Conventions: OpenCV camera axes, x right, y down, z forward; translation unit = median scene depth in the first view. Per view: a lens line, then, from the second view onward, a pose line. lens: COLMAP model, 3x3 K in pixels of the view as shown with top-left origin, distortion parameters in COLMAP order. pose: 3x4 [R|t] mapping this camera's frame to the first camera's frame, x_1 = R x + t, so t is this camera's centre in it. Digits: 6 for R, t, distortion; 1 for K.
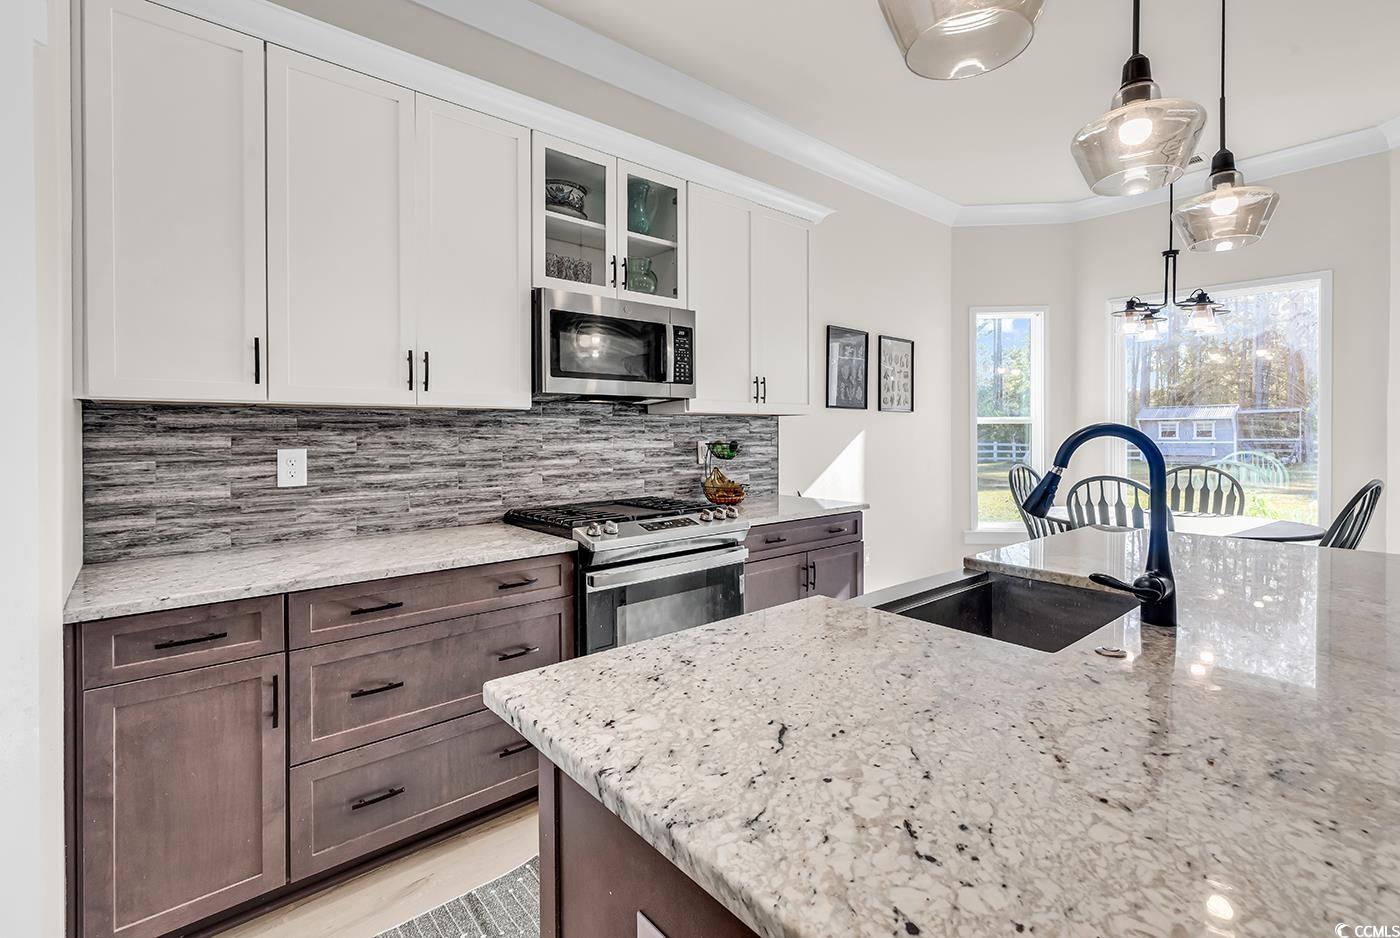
lens RADIAL K [[635.2, 0, 706.9], [0, 635.2, 439.3], [0, 0, 1]] dist [0.001657, 0.000401]
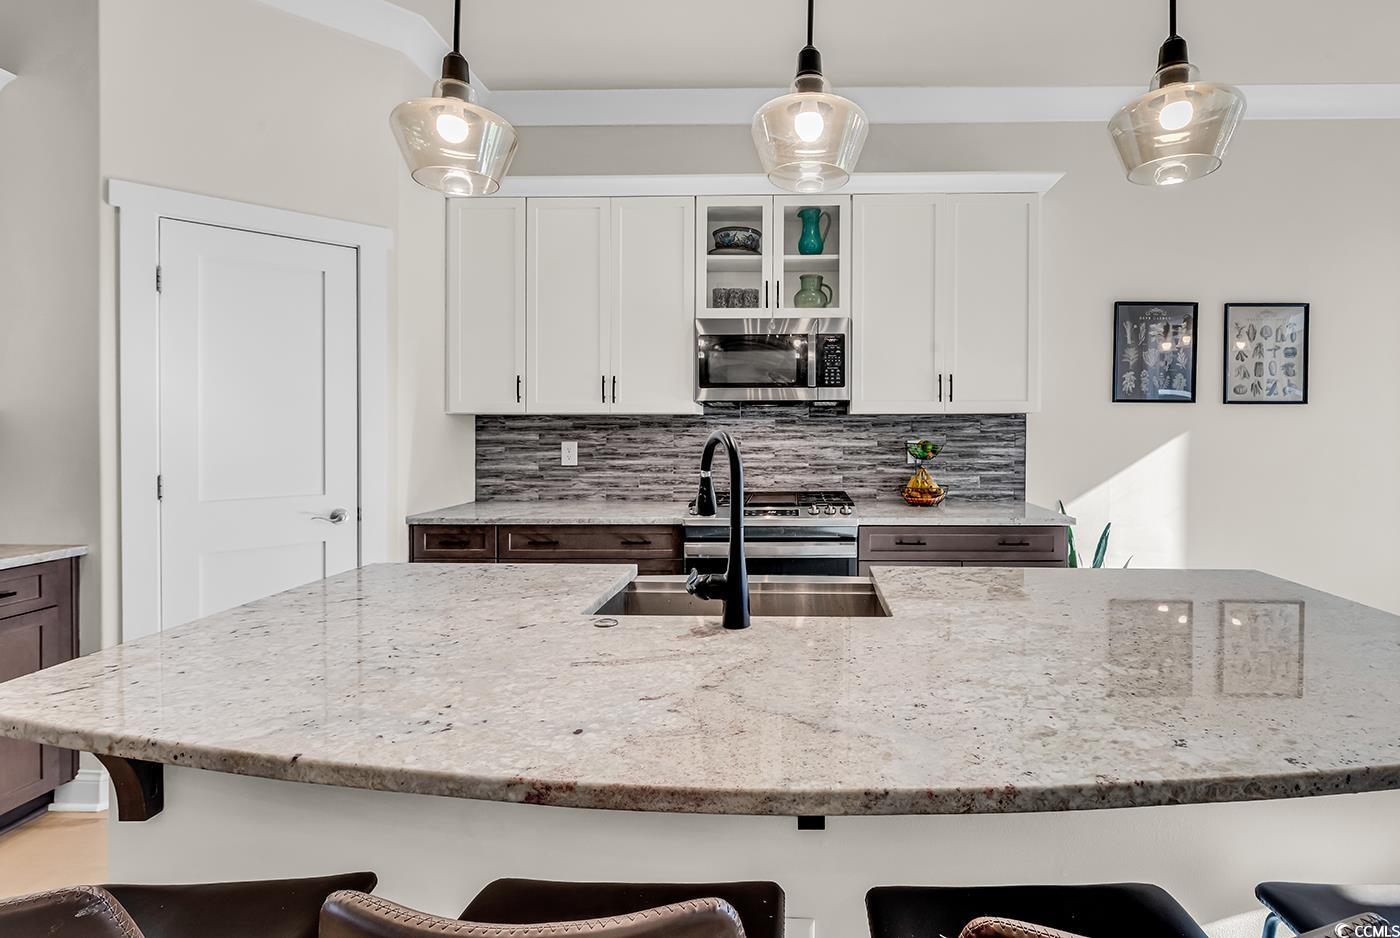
lens RADIAL K [[659.8, 0, 784.3], [0, 659.8, 432.2], [0, 0, 1]] dist [0.000399, -0.000151]
pose [[0.739909, 0.006378, -0.672676, 0.697488], [-0.009484, 0.999955, -0.000950, -0.009708], [0.672640, 0.007083, 0.739936, 0.122805]]
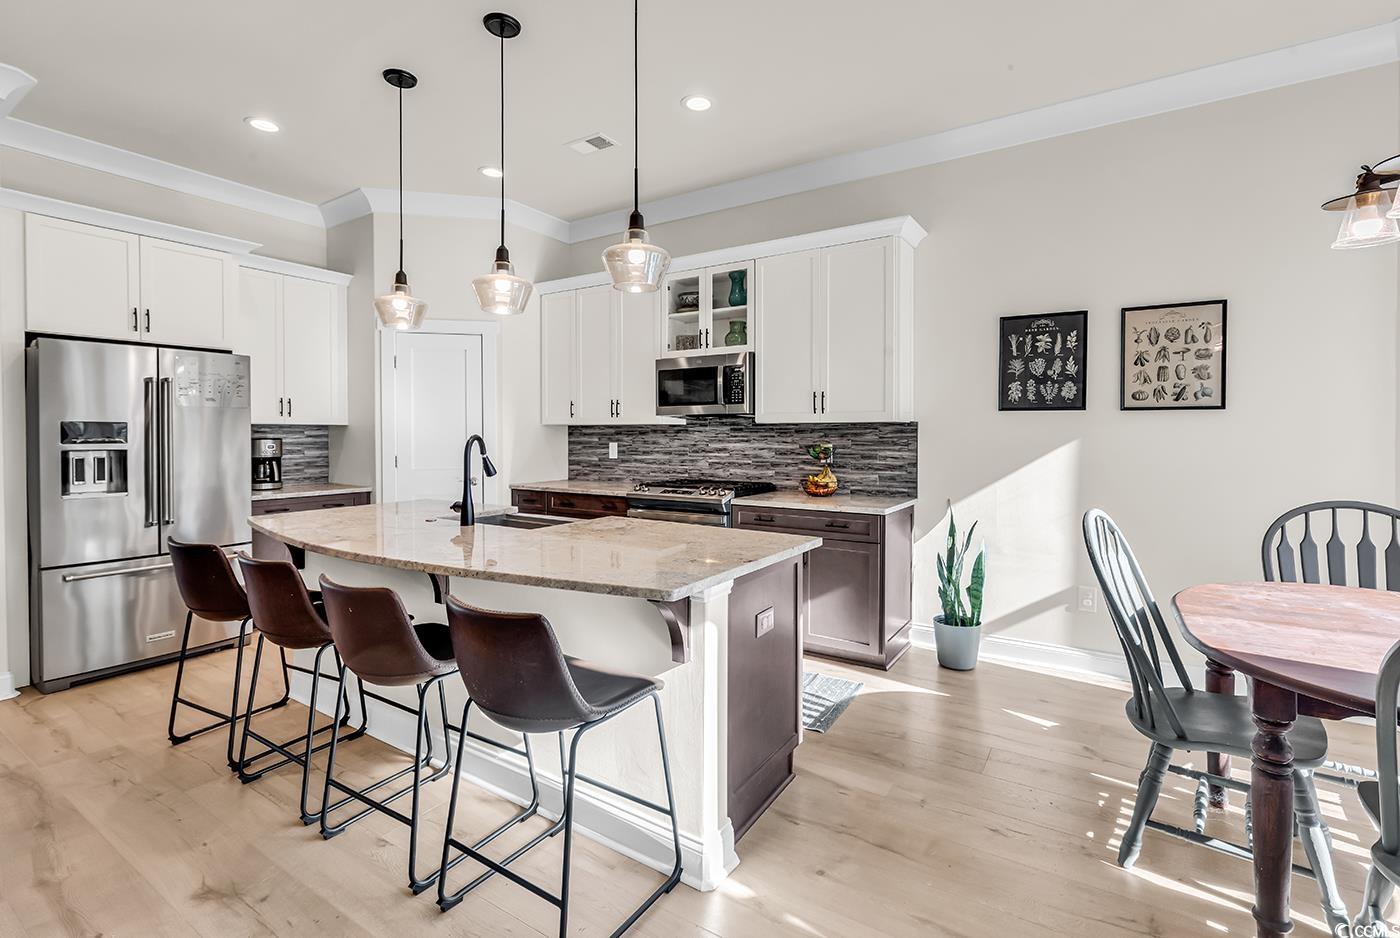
lens RADIAL K [[635.2, 0, 706.9], [0, 635.2, 439.3], [0, 0, 1]] dist [0.001657, 0.000401]
pose [[0.277196, 0.011756, -0.960742, 1.441474], [-0.013563, 0.999873, 0.008322, -0.018207], [0.960718, 0.010723, 0.277320, 0.559947]]
